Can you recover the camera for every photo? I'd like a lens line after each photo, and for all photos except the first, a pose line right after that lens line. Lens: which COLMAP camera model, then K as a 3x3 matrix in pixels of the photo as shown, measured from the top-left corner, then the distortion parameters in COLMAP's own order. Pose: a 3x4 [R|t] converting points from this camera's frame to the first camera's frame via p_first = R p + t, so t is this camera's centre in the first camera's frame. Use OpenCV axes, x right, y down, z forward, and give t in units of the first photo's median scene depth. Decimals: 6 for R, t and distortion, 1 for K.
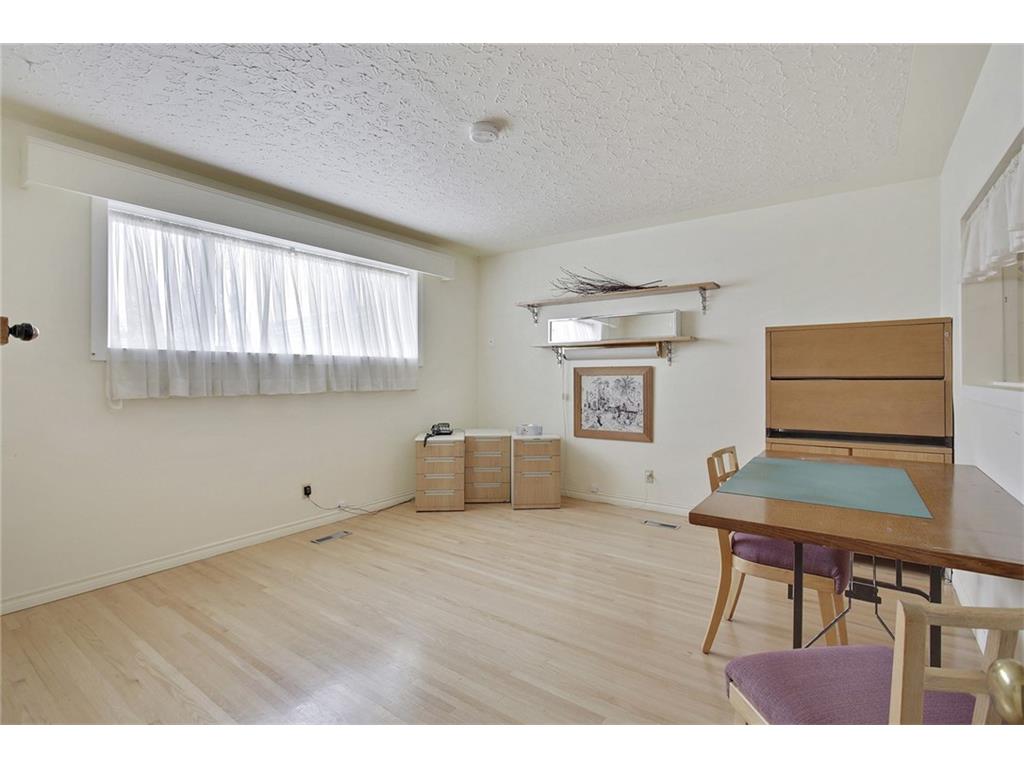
lens RADIAL K [[501.7, 0, 512.6], [0, 501.7, 368.5], [0, 0, 1]] dist [-0.000215, -0.000335]
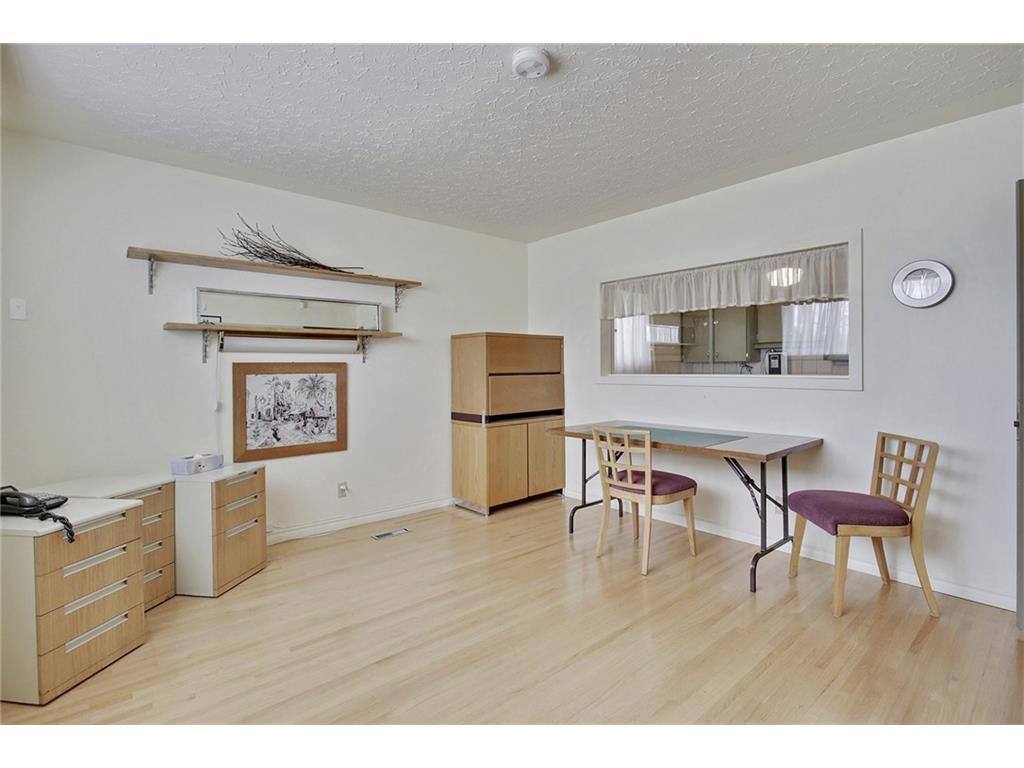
lens RADIAL K [[501.7, 0, 512.6], [0, 501.7, 368.5], [0, 0, 1]] dist [-0.000215, -0.000335]
pose [[0.233166, -0.002827, 0.972433, -0.483864], [-0.009154, 0.999945, 0.005101, -0.001298], [-0.972394, -0.010091, 0.233127, 0.495693]]
